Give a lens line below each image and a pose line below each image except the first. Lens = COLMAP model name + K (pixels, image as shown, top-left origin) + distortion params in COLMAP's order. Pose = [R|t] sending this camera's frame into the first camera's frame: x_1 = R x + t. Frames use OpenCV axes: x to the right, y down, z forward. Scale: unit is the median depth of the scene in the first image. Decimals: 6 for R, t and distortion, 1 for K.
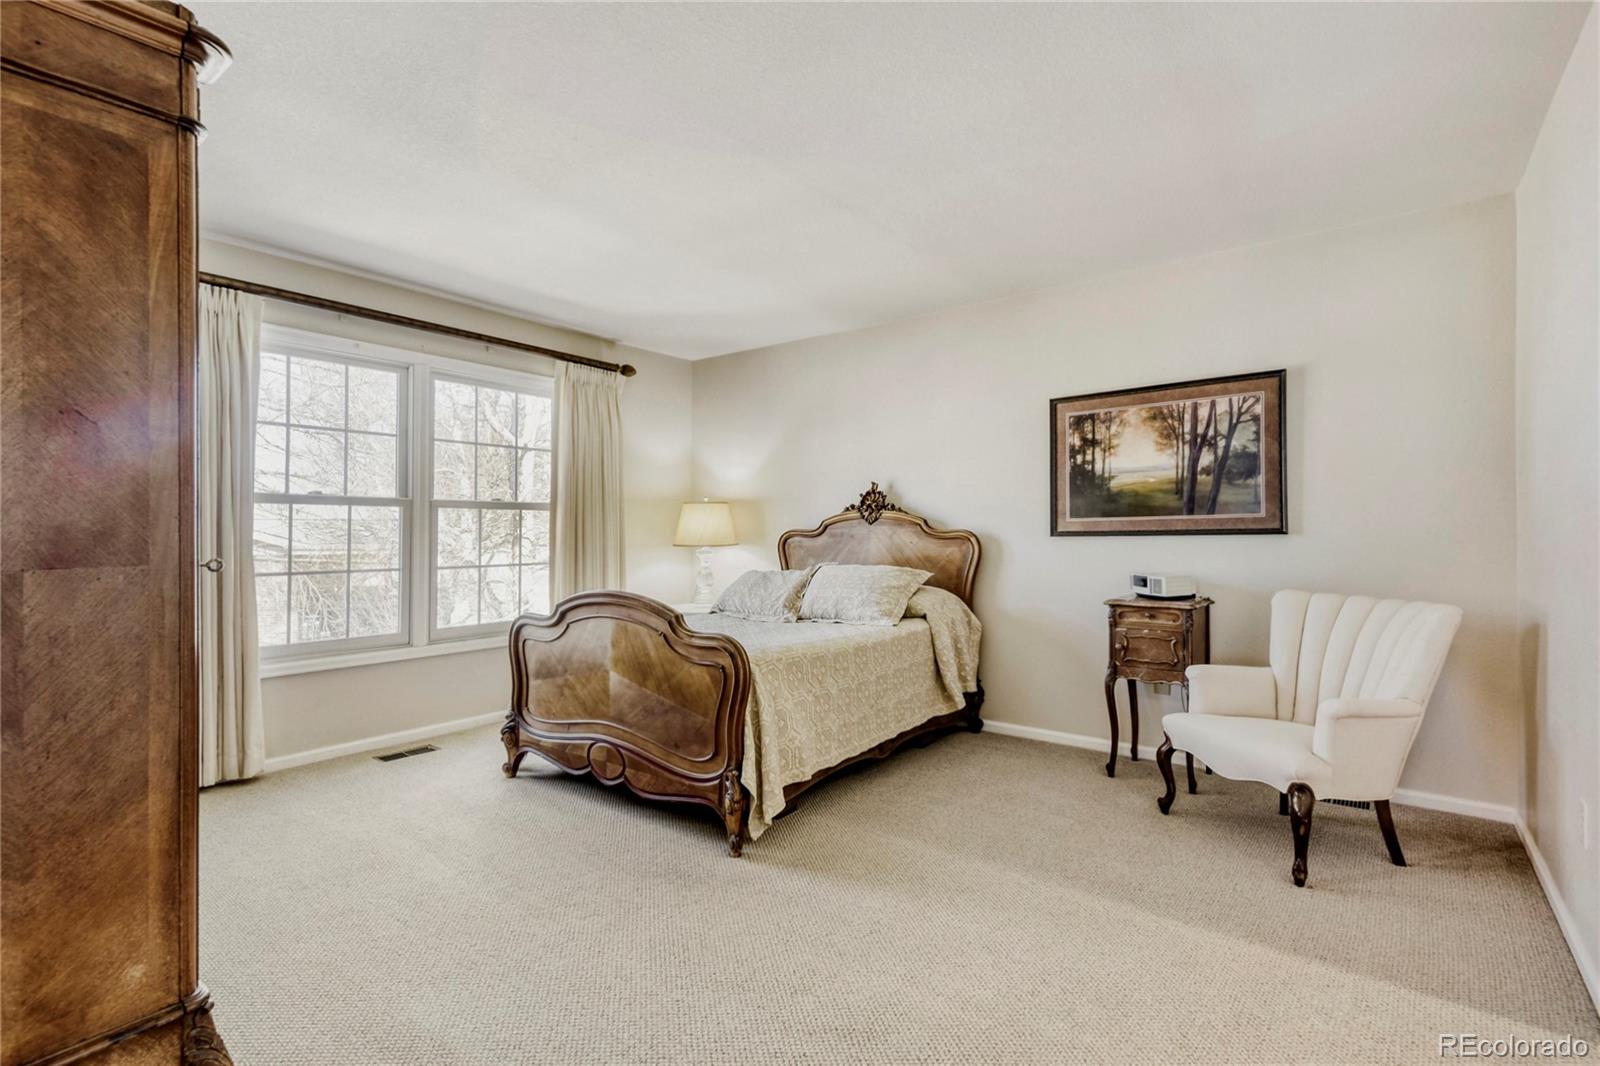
lens RADIAL K [[744.4, 0, 795.0], [0, 744.4, 528.8], [0, 0, 1]] dist [0.024790, -0.000450]
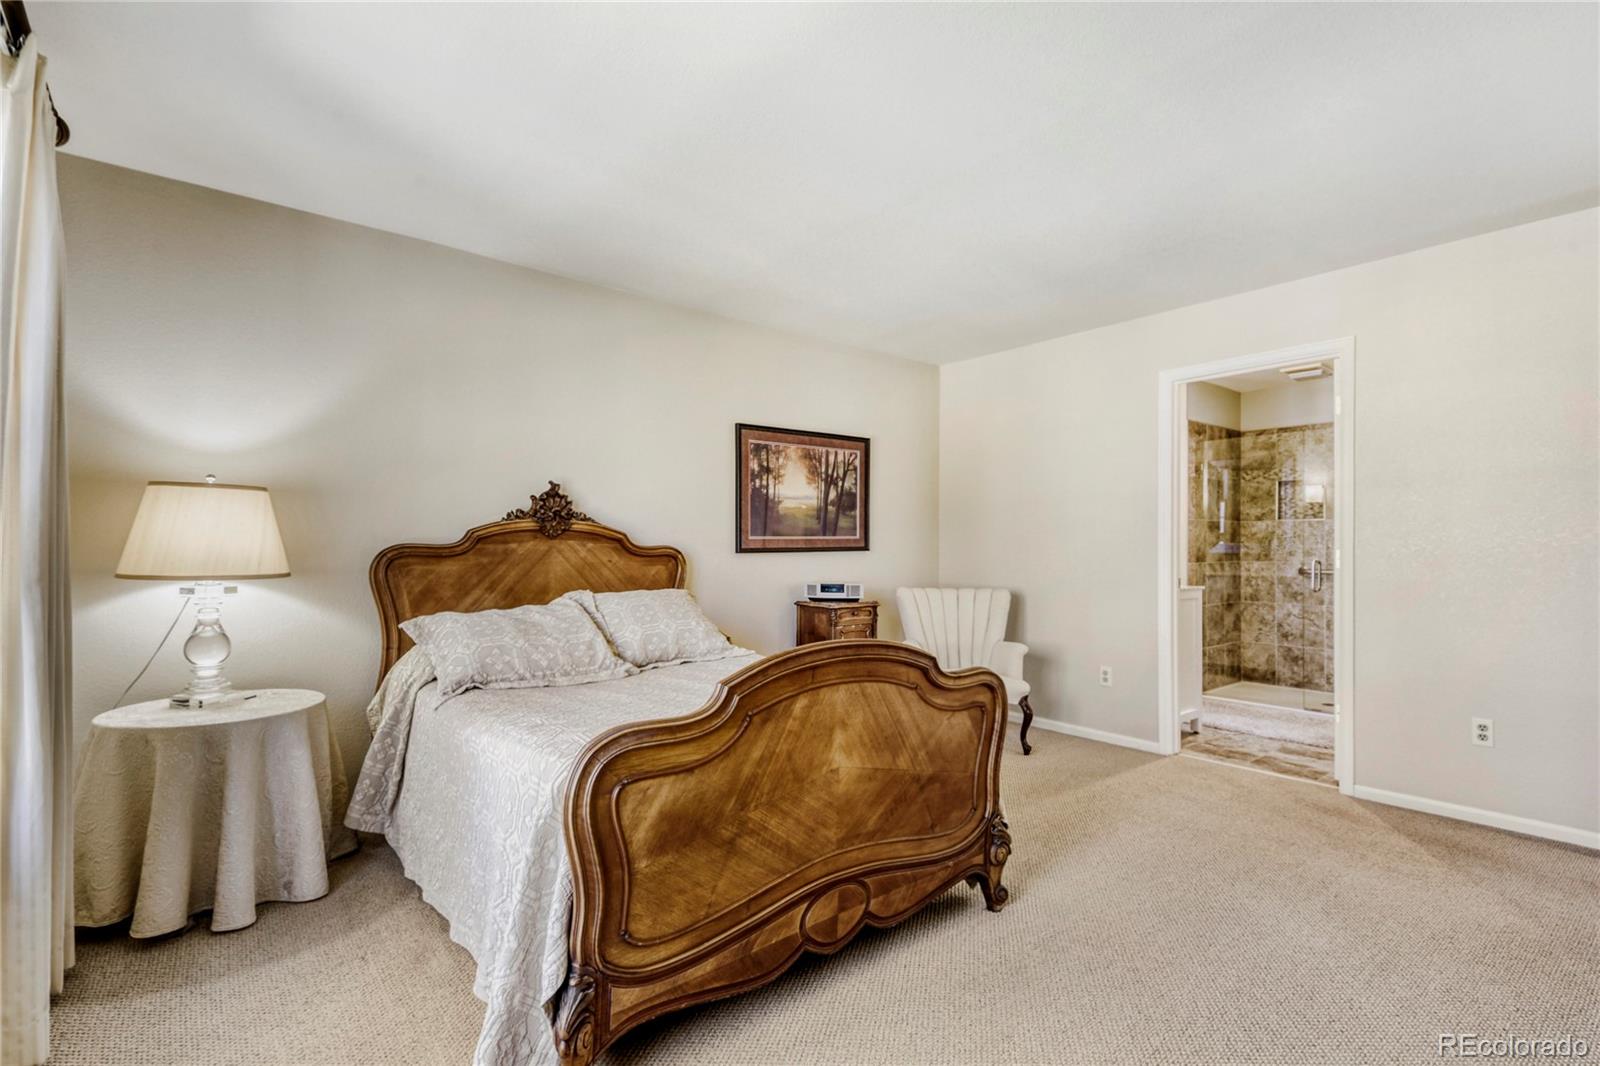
lens RADIAL K [[743.5, 0, 807.3], [0, 743.5, 543.2], [0, 0, 1]] dist [0.025124, -0.010652]
pose [[0.213839, 0.008672, 0.976830, -0.721204], [-0.006978, 0.999949, -0.007350, 0.003535], [-0.976844, -0.005245, 0.213889, 0.735549]]
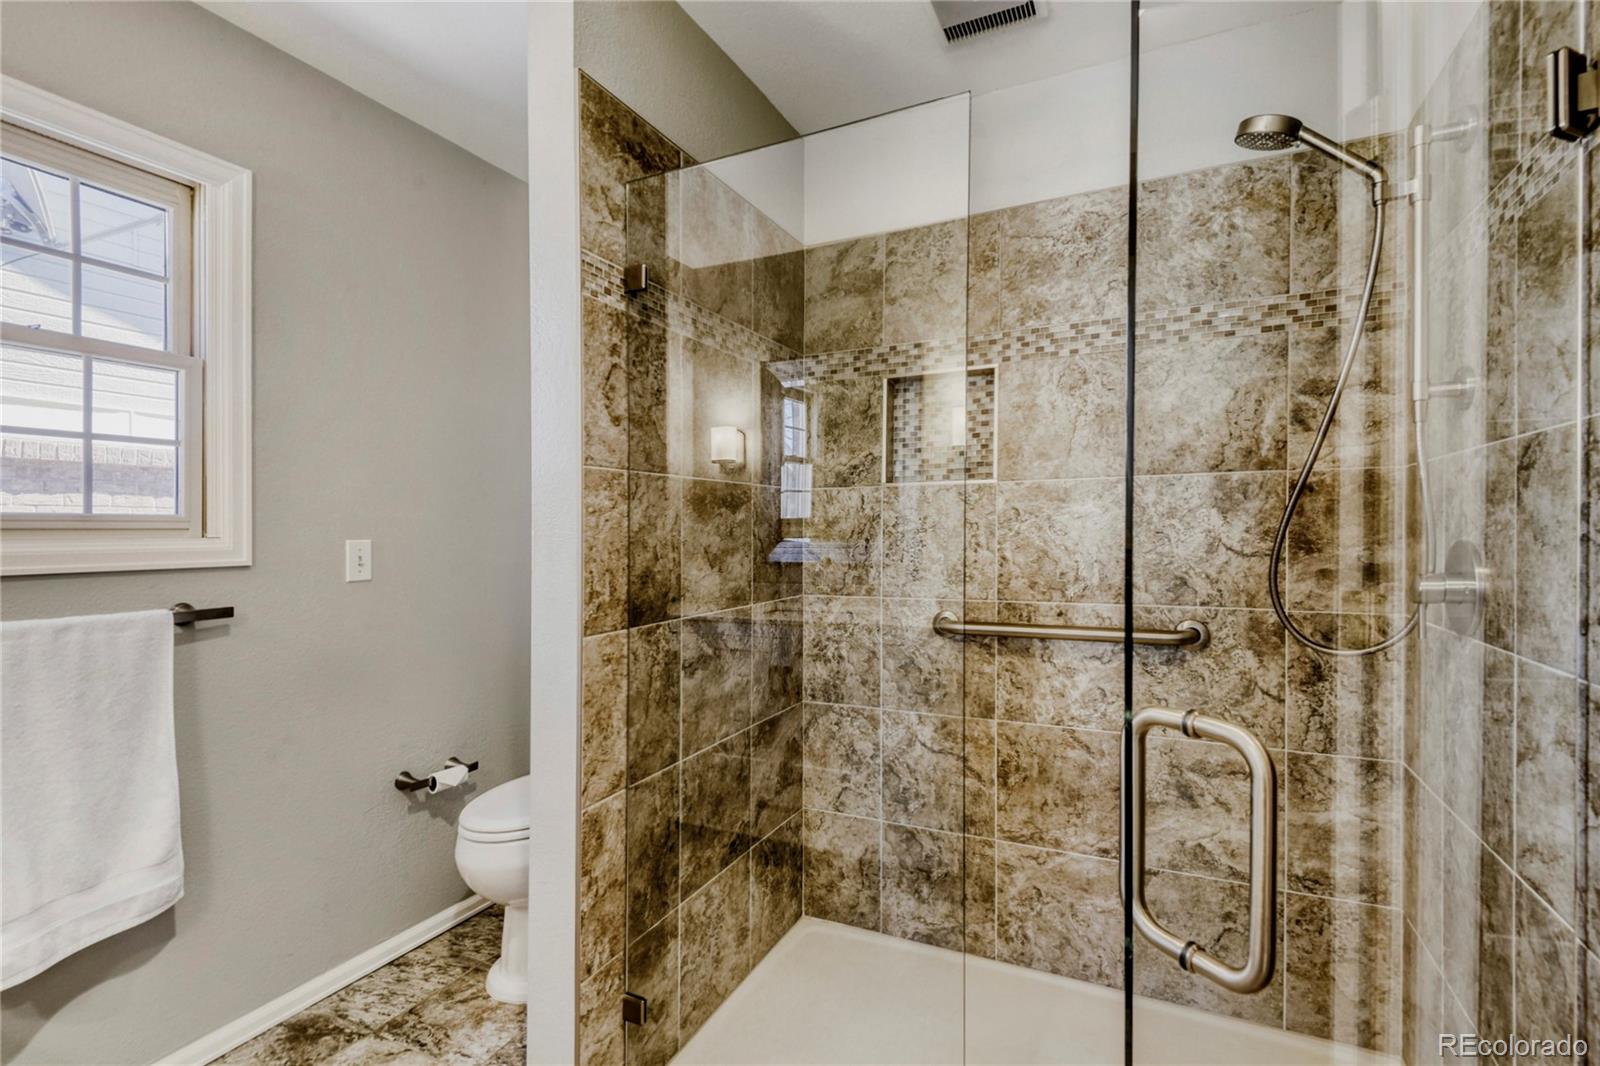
lens RADIAL K [[758.6, 0, 794.3], [0, 758.6, 531.9], [0, 0, 1]] dist [0.018866, -0.020379]
pose [[-0.210694, -0.006443, 0.977531, 0.571313], [-0.003877, 0.999976, 0.005756, -0.032491], [-0.977544, -0.002577, -0.210714, 0.262569]]
